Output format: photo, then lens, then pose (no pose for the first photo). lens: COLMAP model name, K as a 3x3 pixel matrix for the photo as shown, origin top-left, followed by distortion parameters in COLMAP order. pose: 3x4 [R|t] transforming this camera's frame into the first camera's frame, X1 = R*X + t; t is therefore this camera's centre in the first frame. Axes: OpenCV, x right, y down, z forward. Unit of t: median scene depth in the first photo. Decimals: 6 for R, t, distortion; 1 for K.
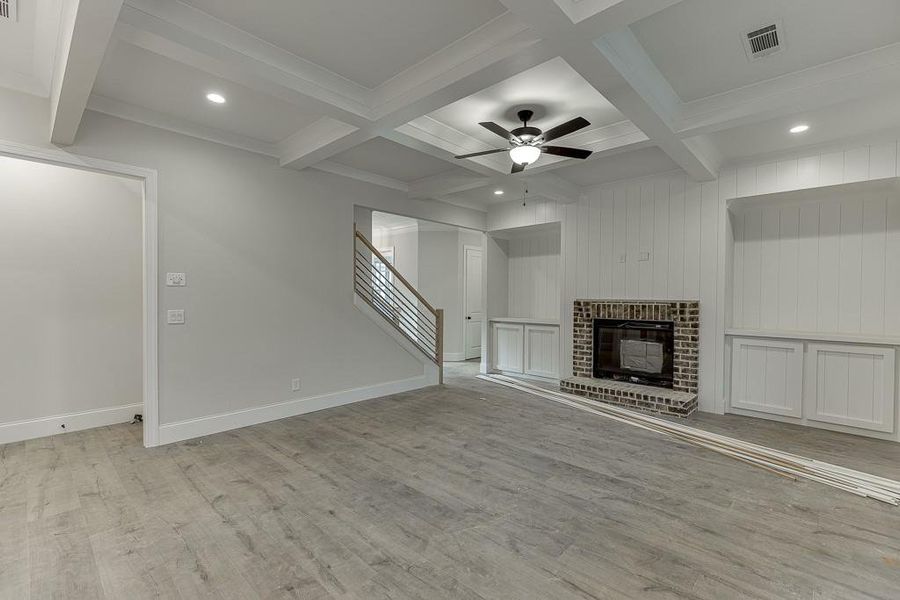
lens RADIAL K [[402.2, 0, 453.5], [0, 402.2, 301.4], [0, 0, 1]] dist [0.003168, -0.000010]
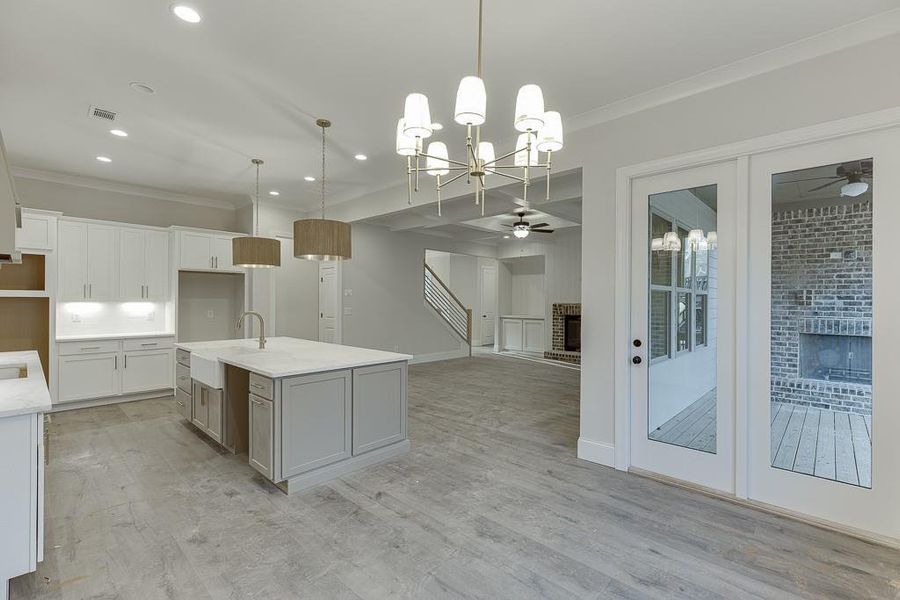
lens RADIAL K [[402.2, 0, 453.5], [0, 402.2, 301.4], [0, 0, 1]] dist [0.003168, -0.000010]
pose [[0.999981, 0.000865, -0.006134, -0.098003], [-0.000936, 0.999933, -0.011515, 0.007592], [0.006123, 0.011520, 0.999915, -0.659919]]
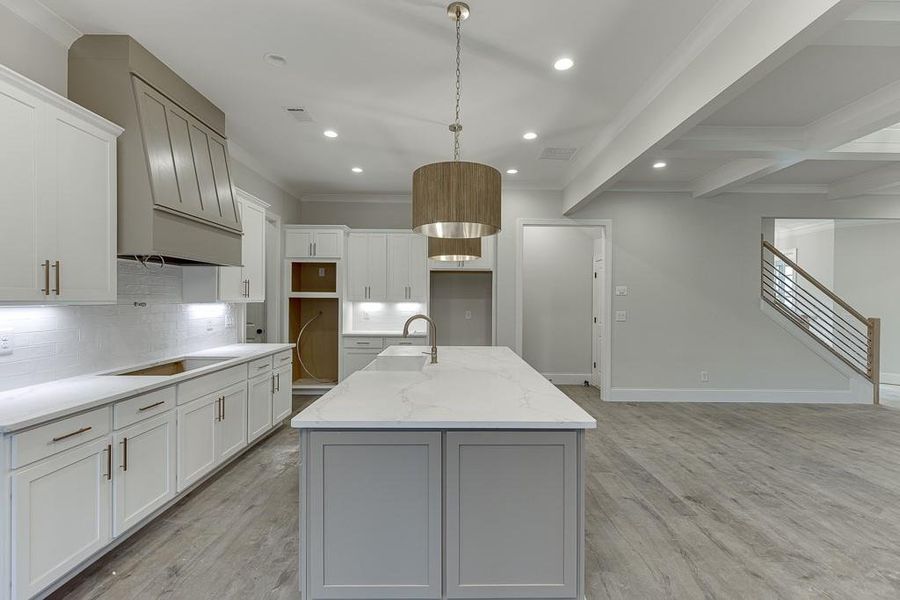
lens RADIAL K [[402.2, 0, 453.5], [0, 402.2, 301.4], [0, 0, 1]] dist [0.003168, -0.000010]
pose [[0.685921, 0.003169, -0.727669, -0.026034], [-0.013955, 0.999864, -0.008800, 0.003573], [0.727542, 0.016191, 0.685872, -0.296844]]
